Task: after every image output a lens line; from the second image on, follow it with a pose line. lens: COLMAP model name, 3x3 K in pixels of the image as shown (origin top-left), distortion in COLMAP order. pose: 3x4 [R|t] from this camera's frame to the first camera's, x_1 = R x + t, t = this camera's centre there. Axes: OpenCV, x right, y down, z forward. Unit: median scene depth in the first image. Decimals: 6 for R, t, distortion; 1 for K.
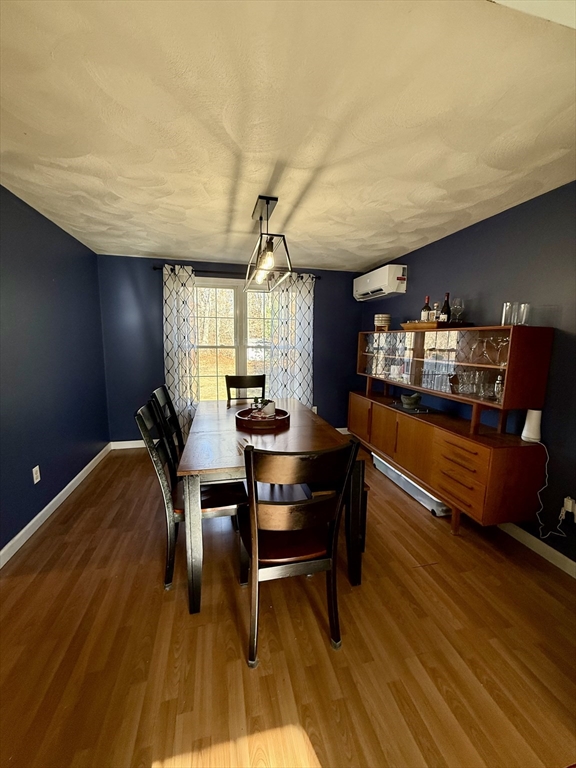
lens RADIAL K [[305.9, 0, 289.5], [0, 305.9, 381.2], [0, 0, 1]] dist [0.001300, -0.000249]
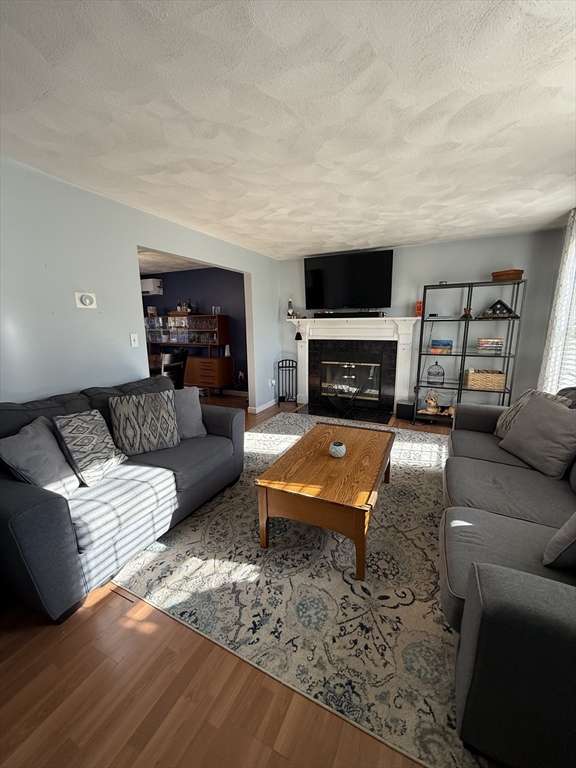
lens RADIAL K [[305.9, 0, 289.4], [0, 305.9, 383.3], [0, 0, 1]] dist [0.001300, -0.000249]
pose [[0.635107, -0.170407, 0.753393, -0.983770], [0.121656, 0.985256, 0.120296, 0.165873], [-0.762784, 0.015254, 0.646474, -1.208632]]
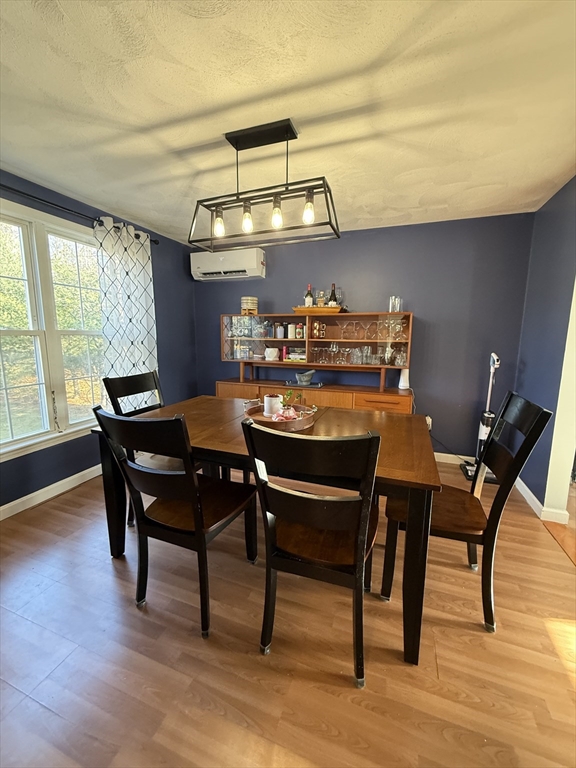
lens RADIAL K [[305.9, 0, 285.4], [0, 305.9, 381.2], [0, 0, 1]] dist [0.001300, -0.000249]
pose [[0.554134, -0.133912, 0.821586, -0.791176], [0.110921, 0.990053, 0.086558, -0.041019], [-0.825004, 0.043166, 0.563475, 0.609378]]
